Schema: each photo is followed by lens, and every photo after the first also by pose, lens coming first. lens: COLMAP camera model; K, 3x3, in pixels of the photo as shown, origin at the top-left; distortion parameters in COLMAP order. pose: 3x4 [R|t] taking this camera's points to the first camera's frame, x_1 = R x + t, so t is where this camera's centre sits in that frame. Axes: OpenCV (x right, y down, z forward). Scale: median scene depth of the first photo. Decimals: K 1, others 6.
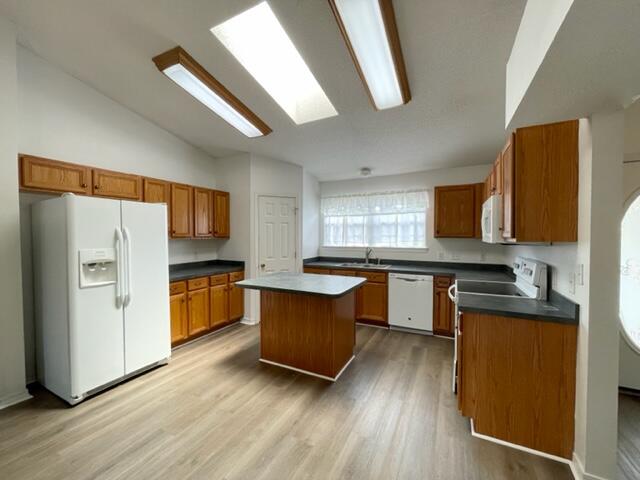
lens RADIAL K [[259.8, 0, 318.7], [0, 259.8, 241.1], [0, 0, 1]] dist [-0.001946, 0.000138]
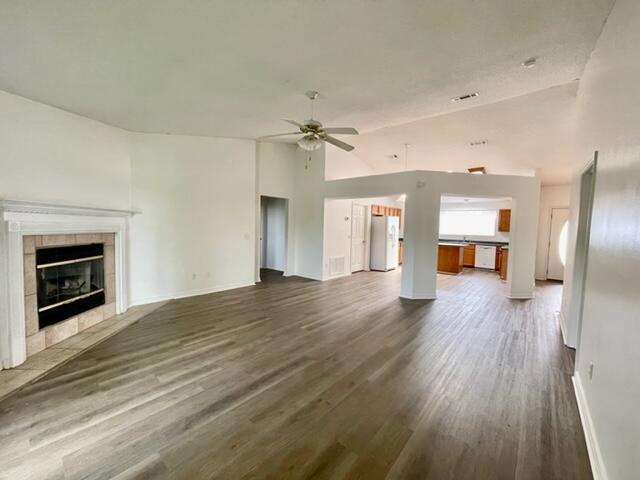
lens RADIAL K [[259.8, 0, 318.9], [0, 259.8, 240.2], [0, 0, 1]] dist [-0.001946, 0.000138]
pose [[0.974109, 0.042339, -0.222080, -0.632708], [-0.035197, 0.998731, 0.036021, 0.041892], [0.223323, -0.027272, 0.974363, -1.713668]]
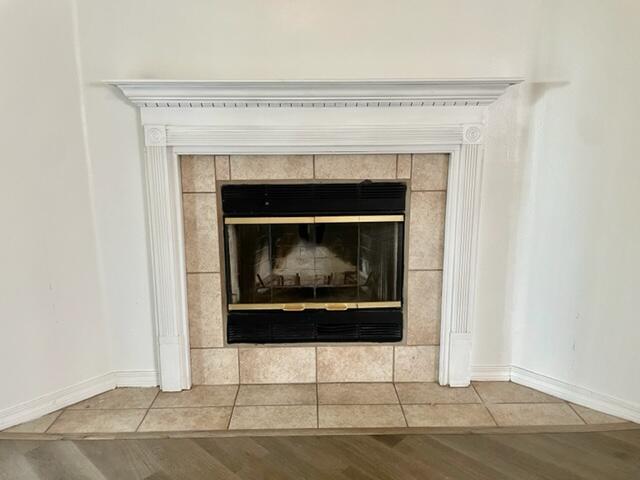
lens RADIAL K [[488.8, 0, 315.3], [0, 488.8, 235.8], [0, 0, 1]] dist [0.062797, -0.071875]
pose [[-0.283026, 0.212466, -0.935283, -0.964290], [-0.009853, 0.974459, 0.224347, 0.039487], [0.959062, 0.072711, -0.273704, -0.885883]]
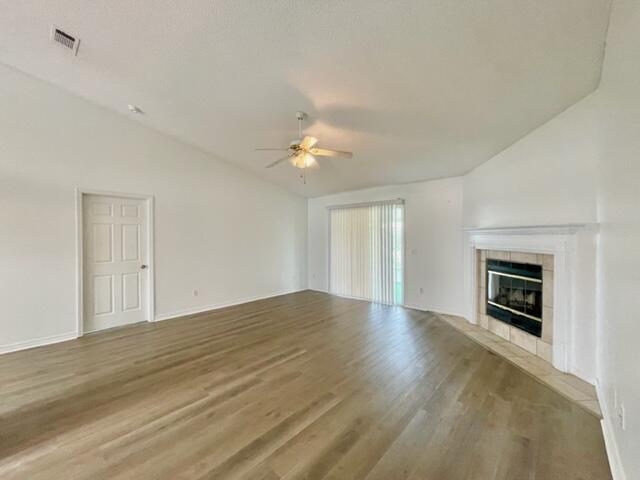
lens RADIAL K [[259.8, 0, 317.2], [0, 259.8, 239.6], [0, 0, 1]] dist [-0.001946, 0.000138]
pose [[-0.963532, 0.005439, 0.267539, -1.166519], [0.013707, 0.999484, 0.029046, 0.000248], [-0.267243, 0.031654, -0.963109, 0.013117]]
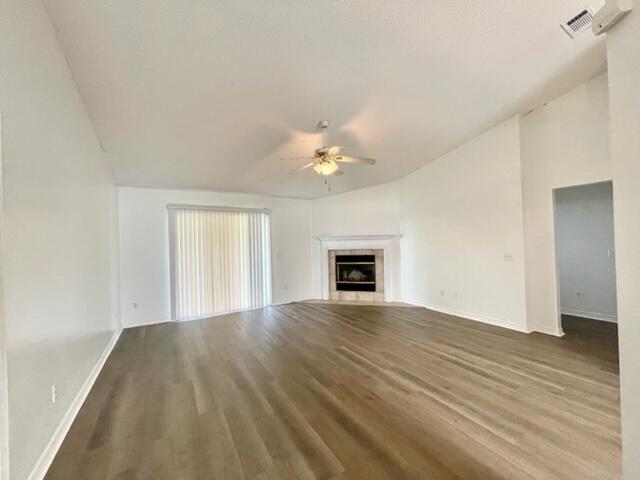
lens RADIAL K [[259.8, 0, 319.6], [0, 259.8, 242.8], [0, 0, 1]] dist [-0.001946, 0.000138]
pose [[-0.529027, 0.018488, -0.848404, -0.056679], [0.009792, 0.999829, 0.015682, 0.007474], [0.848549, -0.000012, -0.529117, -0.381745]]
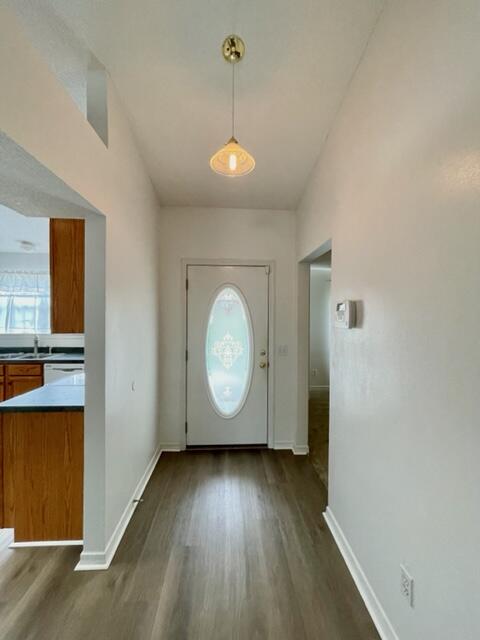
lens RADIAL K [[259.8, 0, 242.9], [0, 259.8, 319.1], [0, 0, 1]] dist [-0.001946, 0.000138]
pose [[0.863386, 0.000489, 0.504544, 0.422315], [0.004726, 0.999948, -0.009057, -0.018275], [-0.504522, 0.010205, 0.863338, -0.101660]]
